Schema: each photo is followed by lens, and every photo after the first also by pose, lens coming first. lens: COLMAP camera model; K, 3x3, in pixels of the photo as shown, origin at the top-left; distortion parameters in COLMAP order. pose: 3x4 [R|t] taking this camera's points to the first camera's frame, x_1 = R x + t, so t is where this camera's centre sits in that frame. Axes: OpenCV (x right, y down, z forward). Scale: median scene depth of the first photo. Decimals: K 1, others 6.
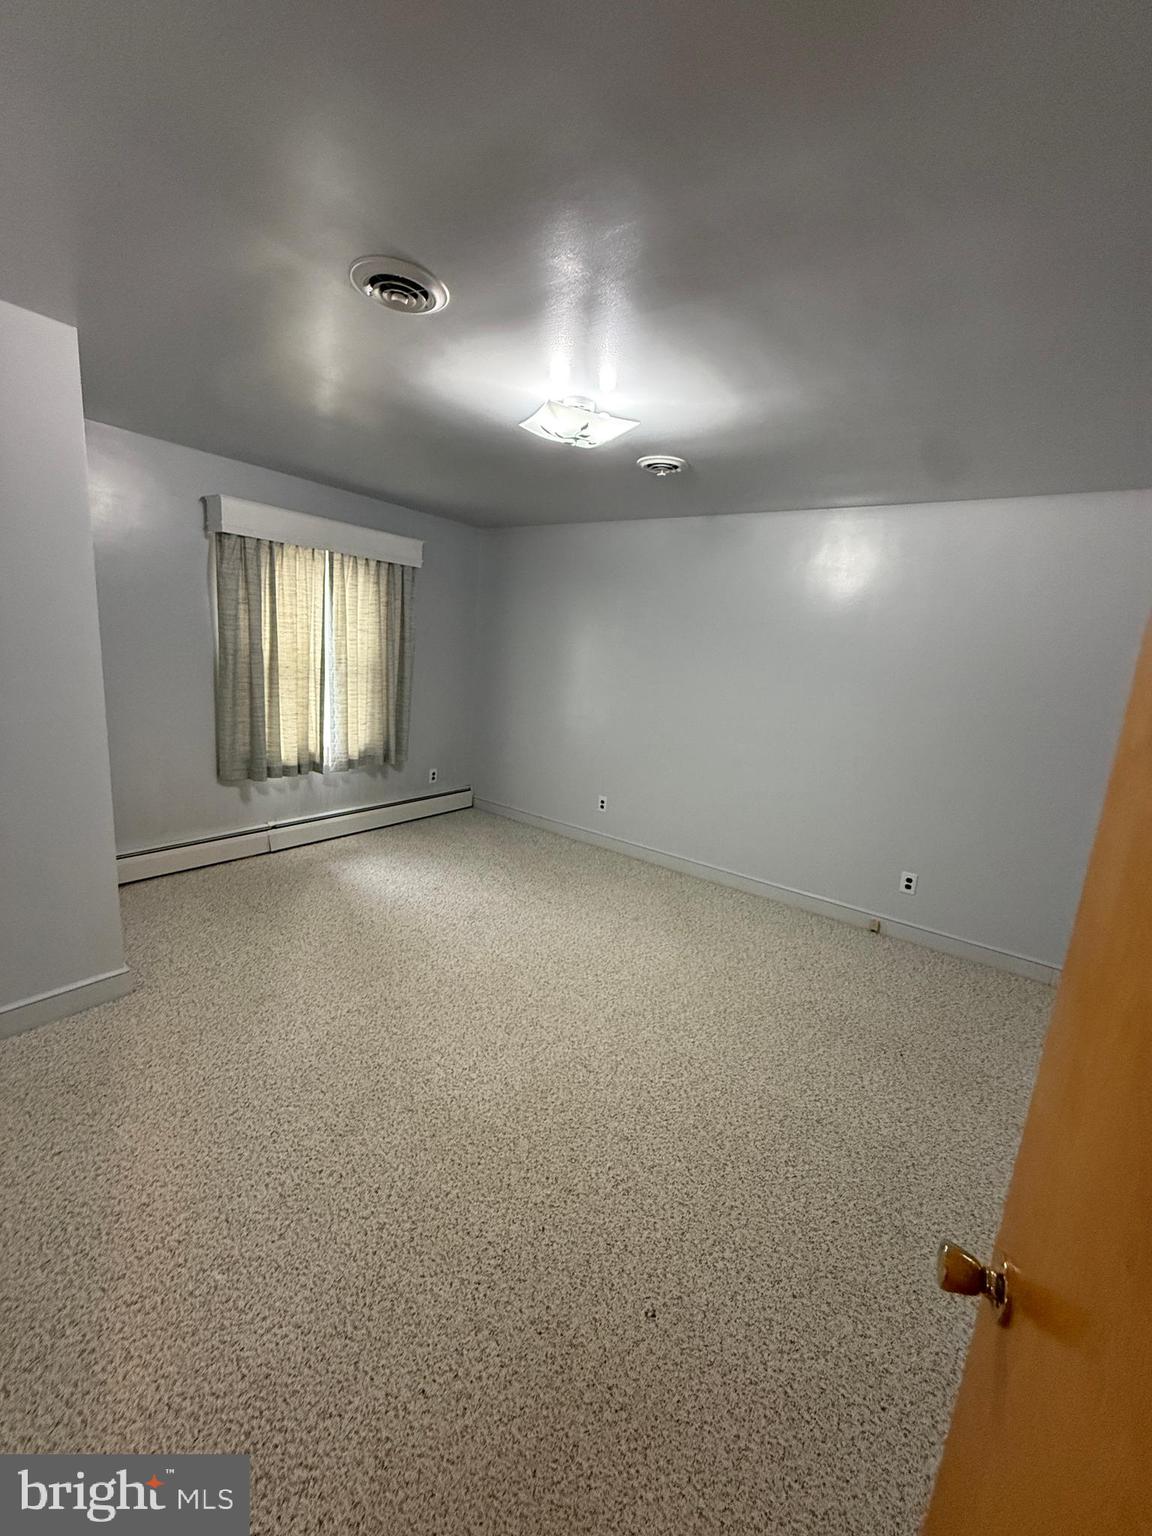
lens RADIAL K [[612.9, 0, 576.0], [0, 612.9, 768.0], [0, 0, 1]] dist [0.001486, -0.000252]
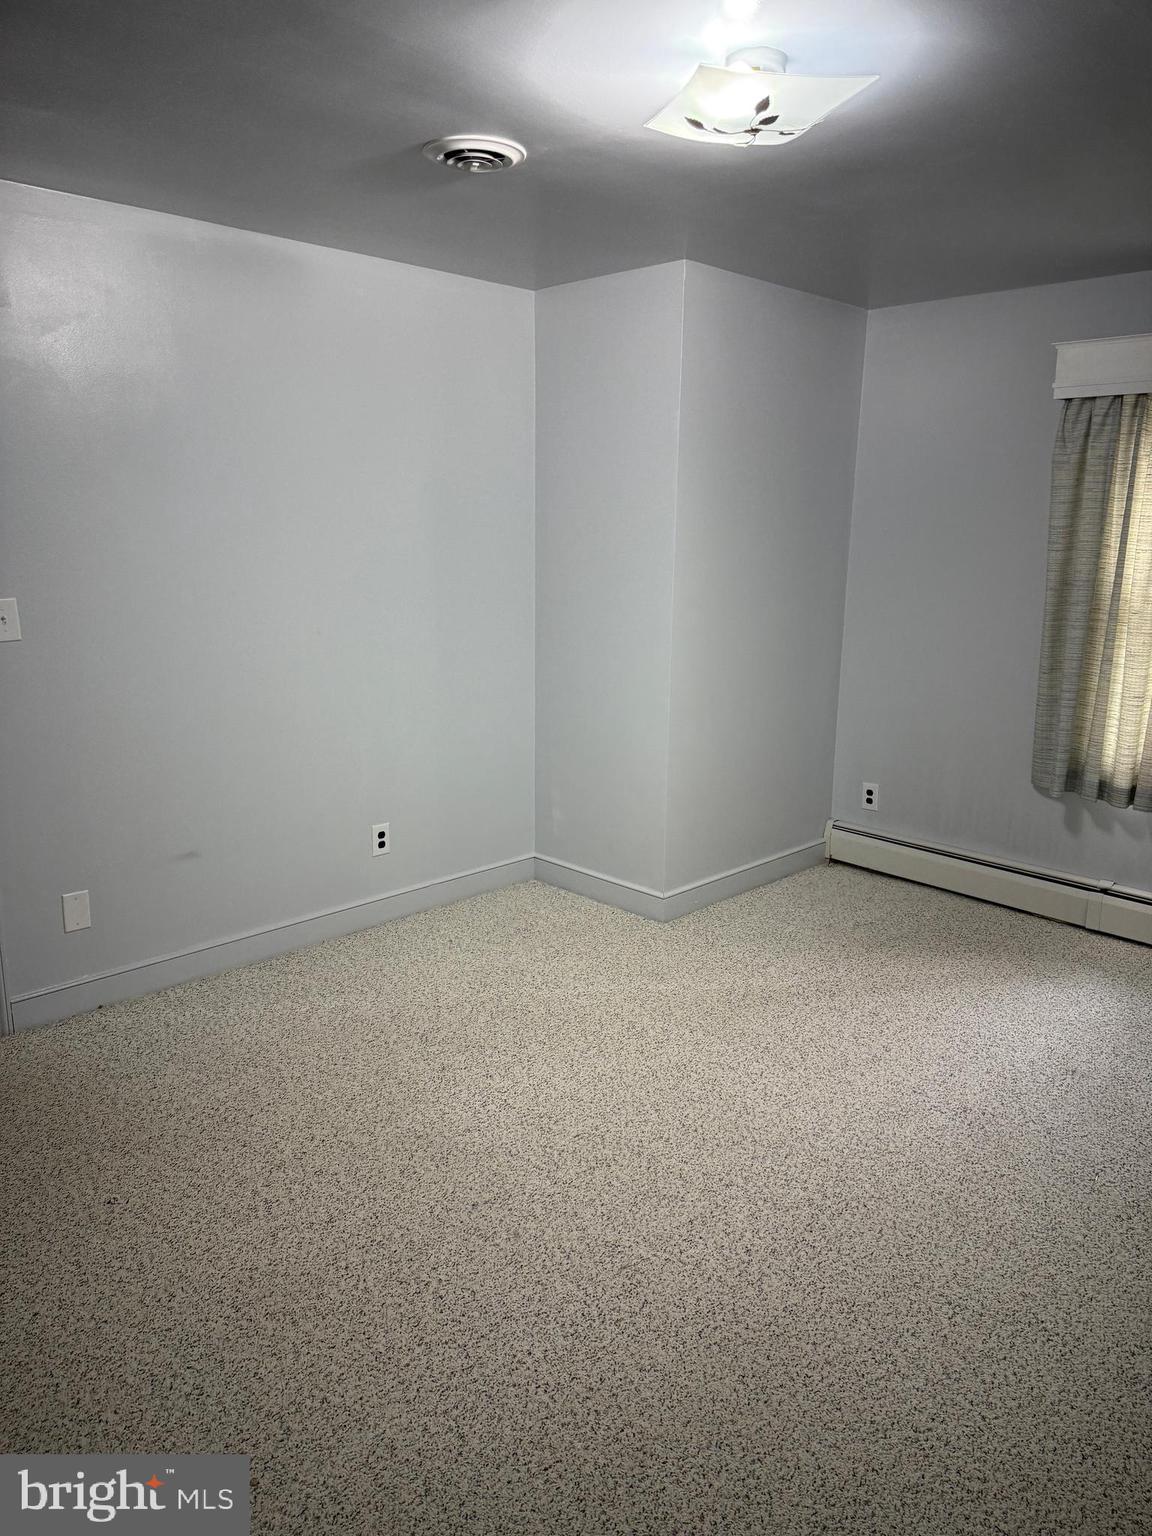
lens RADIAL K [[1074.0, 0, 570.9], [0, 1074.0, 764.3], [0, 0, 1]] dist [0.008565, 0.002460]
pose [[-0.152464, 0.140381, -0.978288, 0.702669], [-0.216298, 0.961124, 0.171627, -0.104402], [0.964349, 0.237769, -0.116173, 0.765534]]
